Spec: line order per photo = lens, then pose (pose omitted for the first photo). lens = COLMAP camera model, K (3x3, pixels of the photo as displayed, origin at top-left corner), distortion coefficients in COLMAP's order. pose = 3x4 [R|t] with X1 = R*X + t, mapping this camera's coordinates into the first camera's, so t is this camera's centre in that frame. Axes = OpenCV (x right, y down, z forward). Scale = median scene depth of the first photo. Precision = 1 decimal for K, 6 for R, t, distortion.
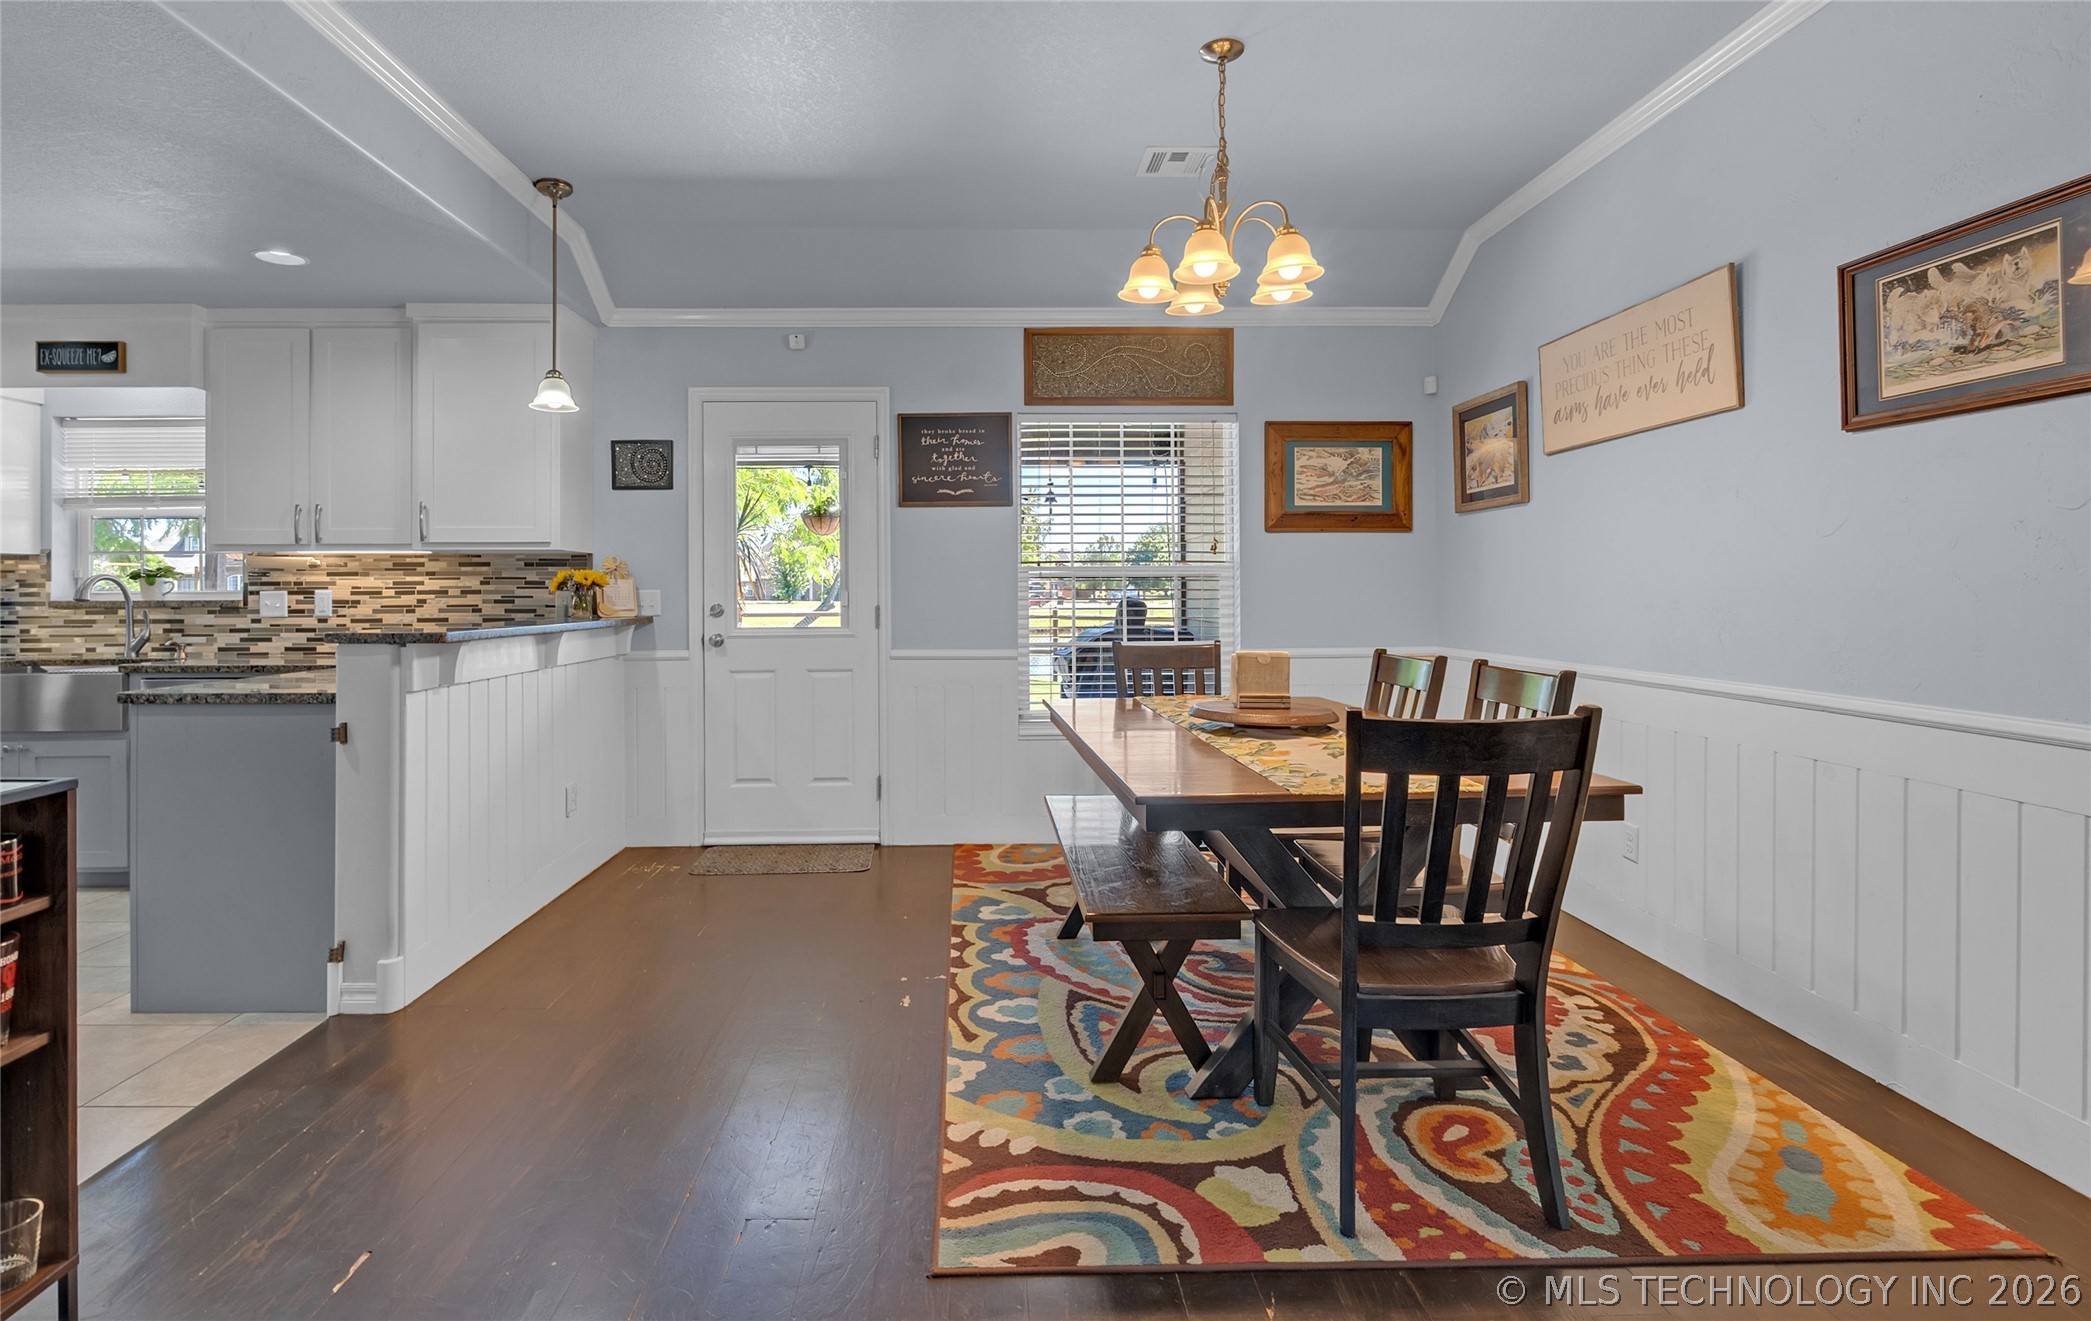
lens RADIAL K [[1050.0, 0, 1041.2], [0, 1050.0, 586.6], [0, 0, 1]] dist [-0.004909, 0.000358]
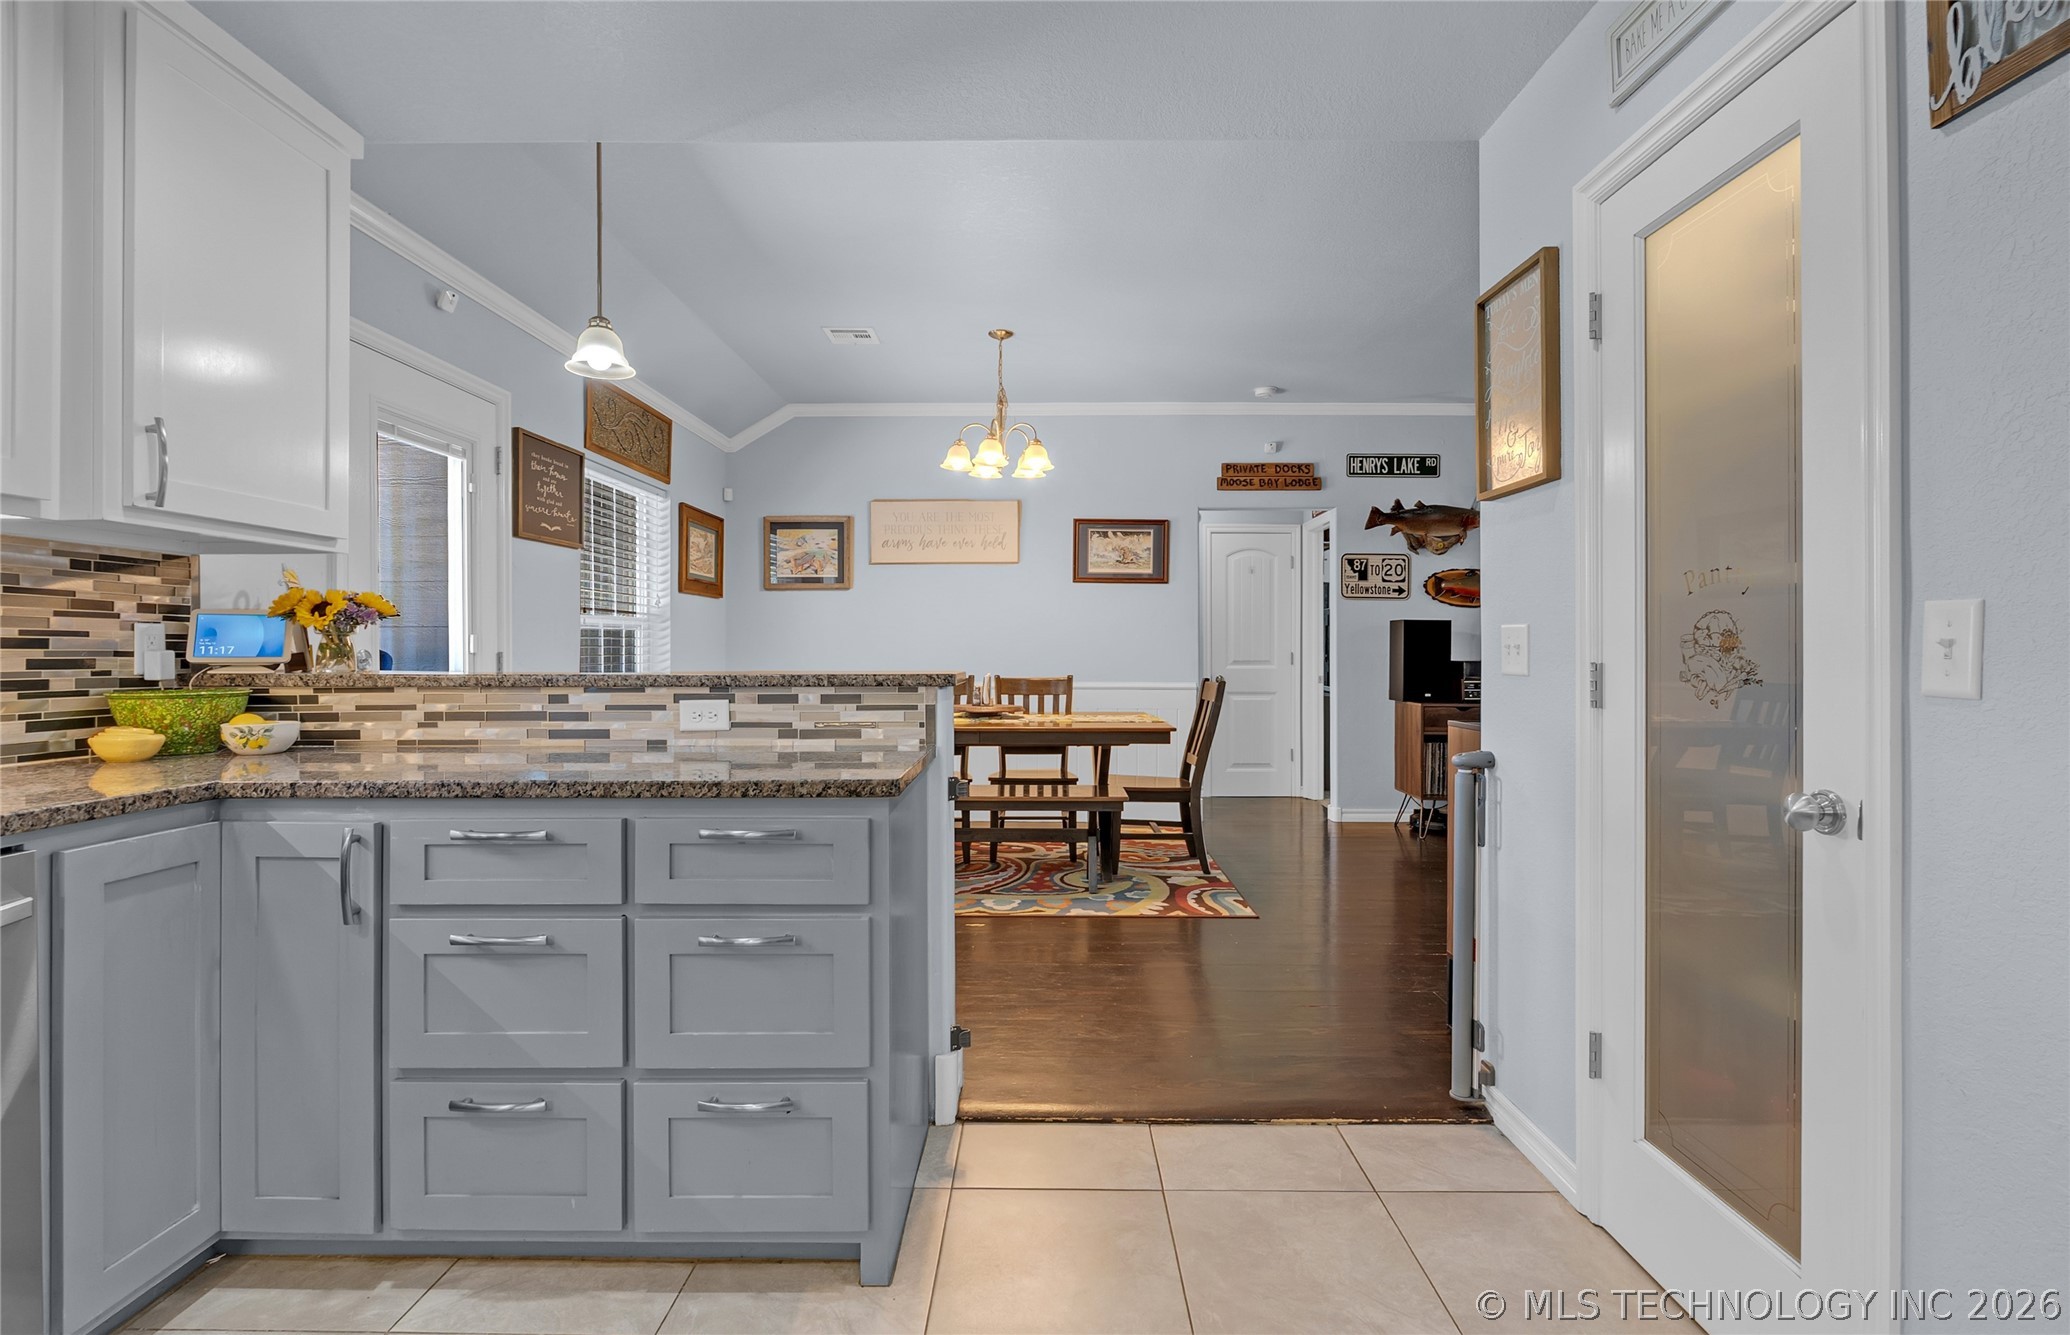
lens RADIAL K [[971.0, 0, 1035.6], [0, 971.0, 647.8], [0, 0, 1]] dist [-0.001274, -0.000006]
pose [[0.022567, 0.005885, 0.999728, -0.915890], [-0.002156, 0.999981, -0.005838, 0.017705], [-0.999743, -0.002024, 0.022579, 0.566387]]
